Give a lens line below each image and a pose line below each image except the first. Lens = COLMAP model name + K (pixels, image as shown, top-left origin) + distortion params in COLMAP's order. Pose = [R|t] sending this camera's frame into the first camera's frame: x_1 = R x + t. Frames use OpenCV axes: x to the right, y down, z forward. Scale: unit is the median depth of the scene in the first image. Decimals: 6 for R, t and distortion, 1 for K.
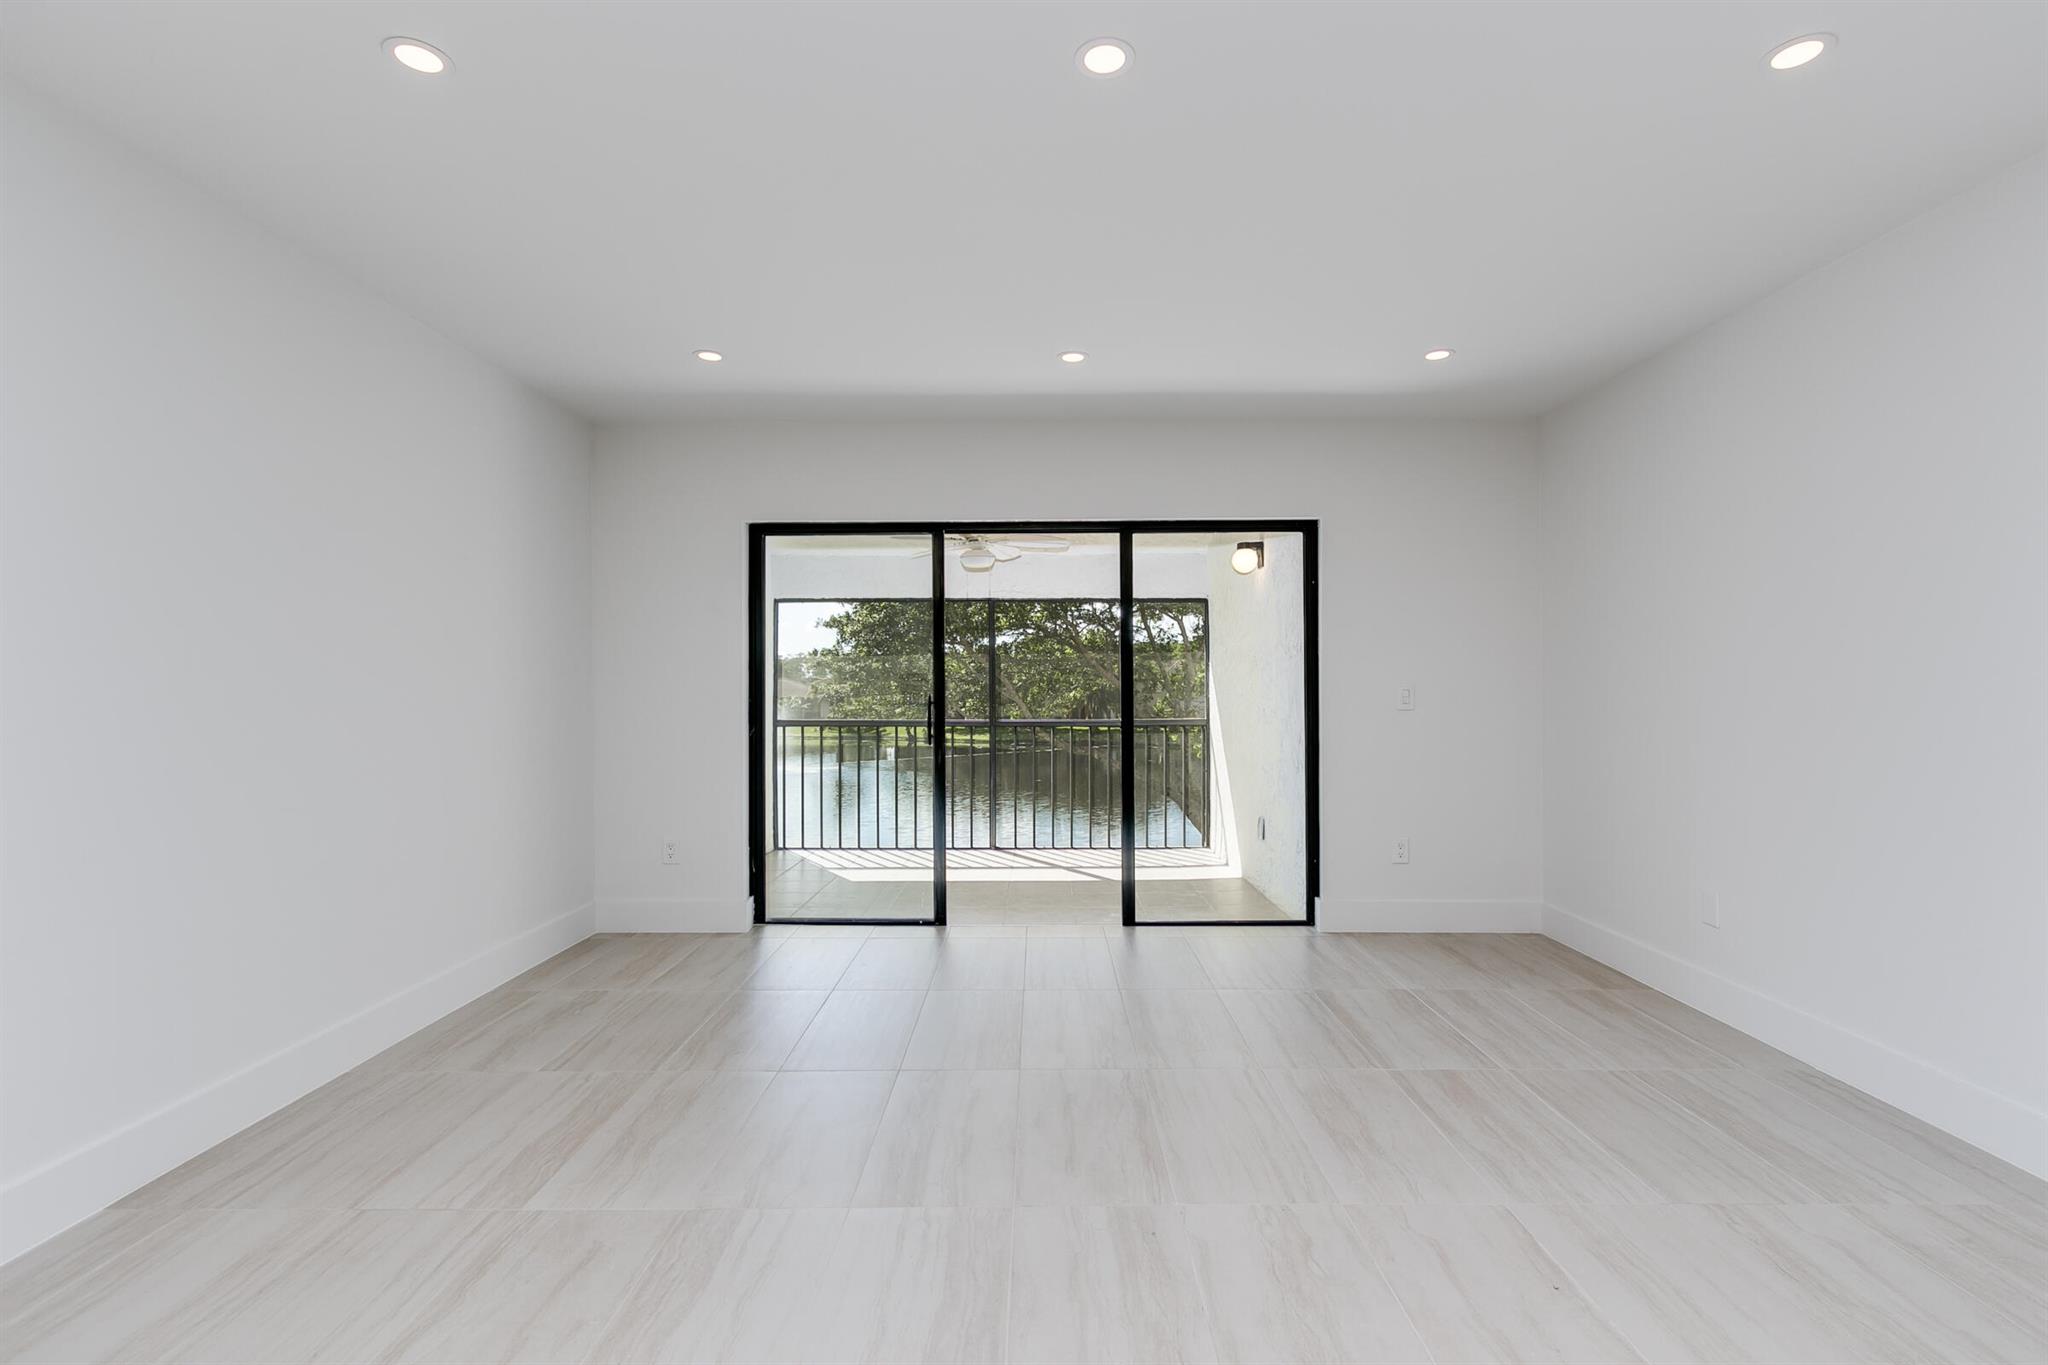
lens RADIAL K [[930.8, 0, 1018.1], [0, 930.8, 677.2], [0, 0, 1]] dist [0.008653, -0.003471]
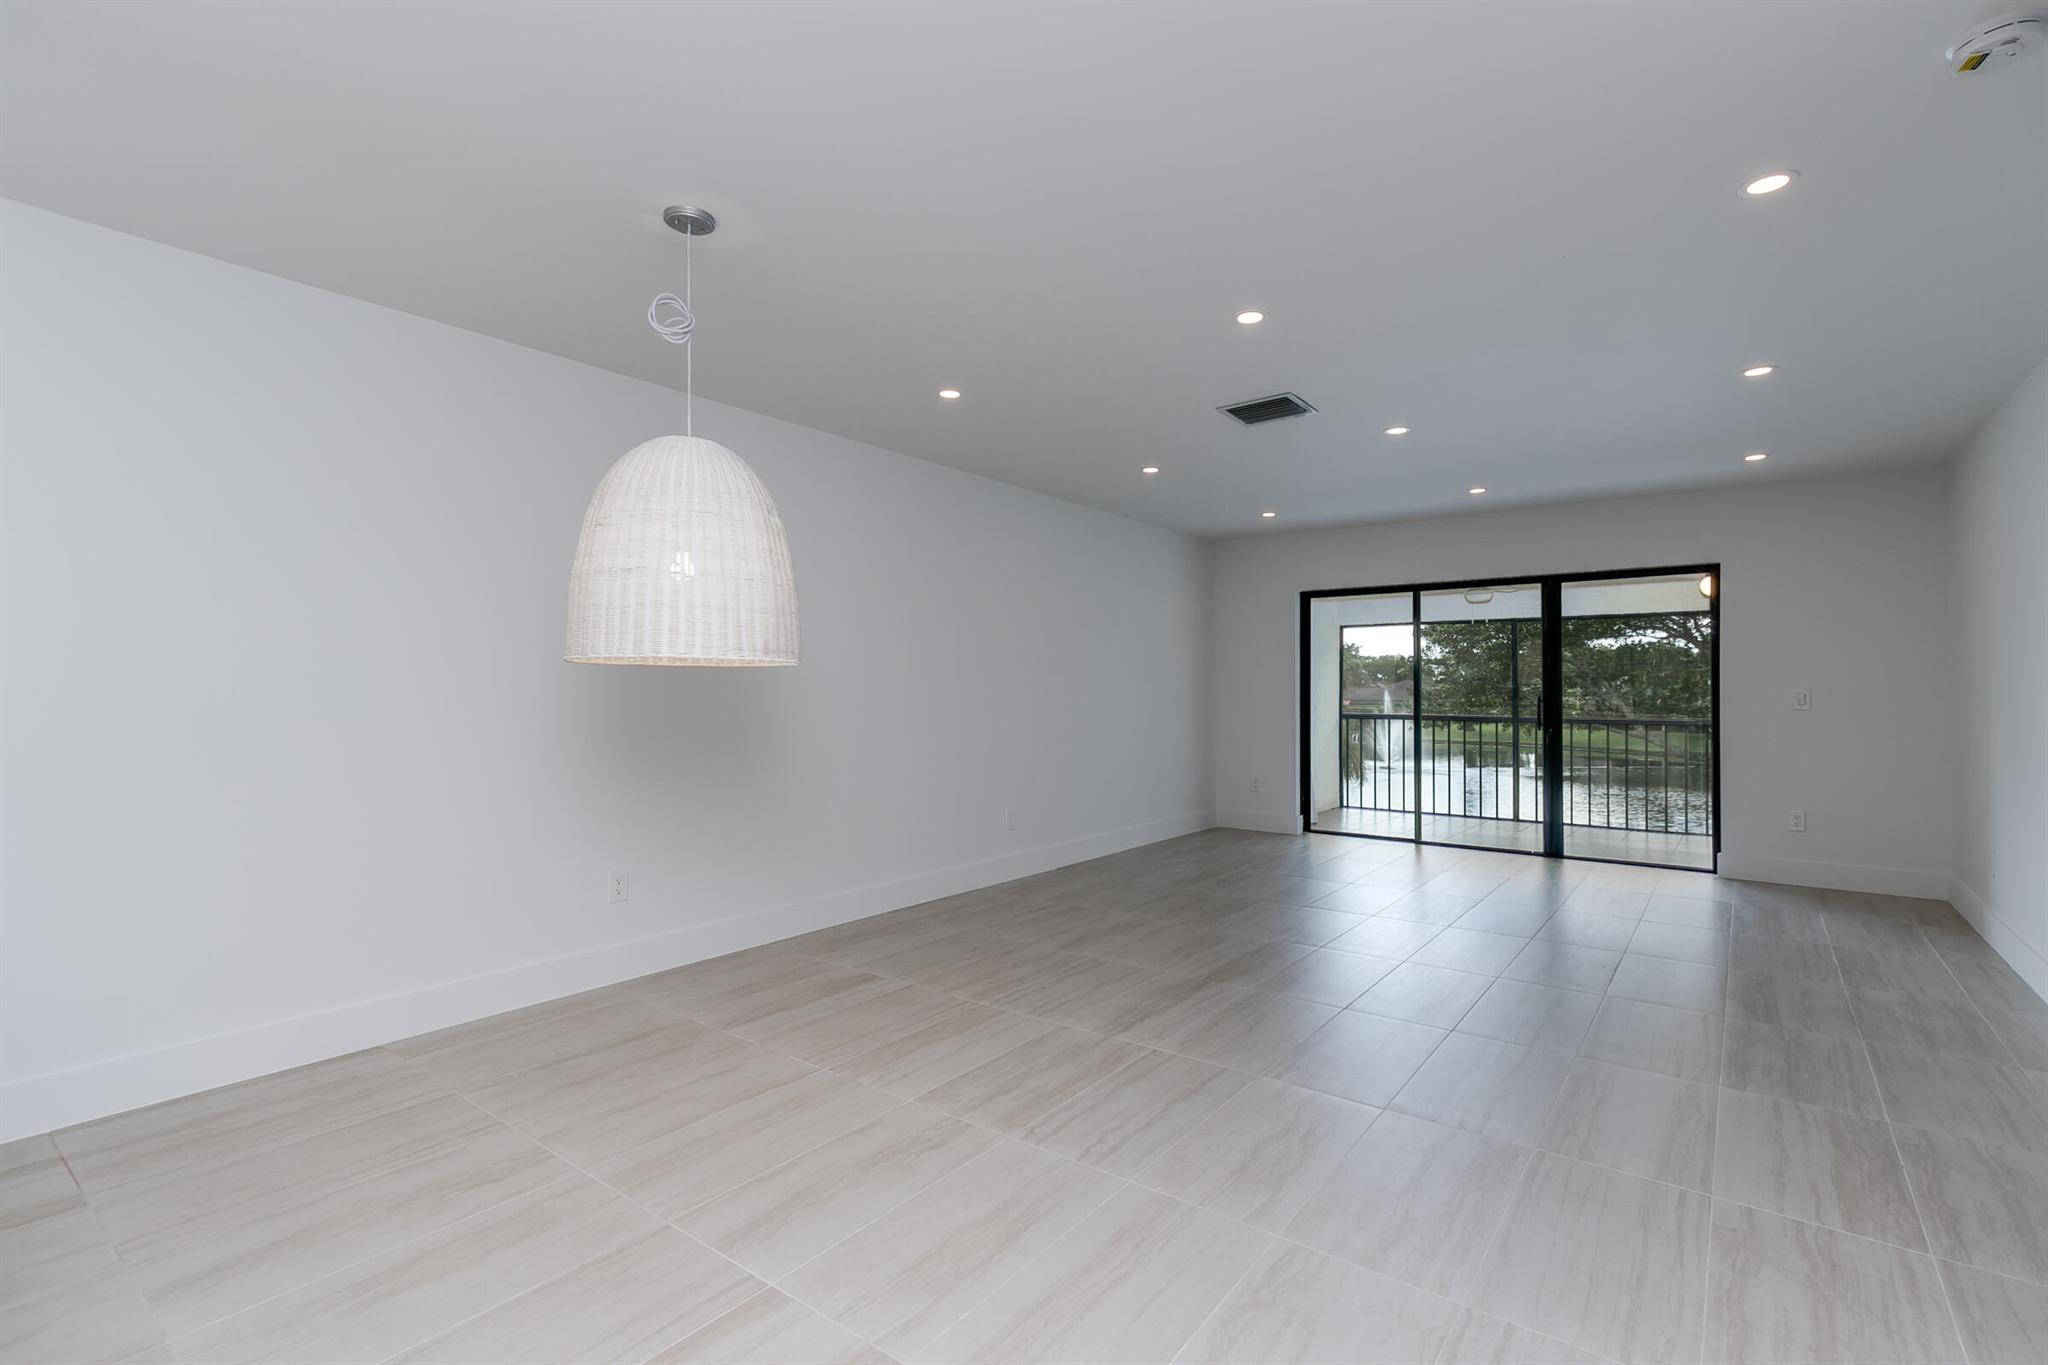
lens RADIAL K [[930.8, 0, 1071.6], [0, 930.8, 680.7], [0, 0, 1]] dist [0.008653, -0.003471]
pose [[0.817658, -0.003029, -0.575696, 0.331725], [0.002994, 0.999995, -0.001009, -0.005466], [0.575696, -0.000898, 0.817663, -0.592255]]
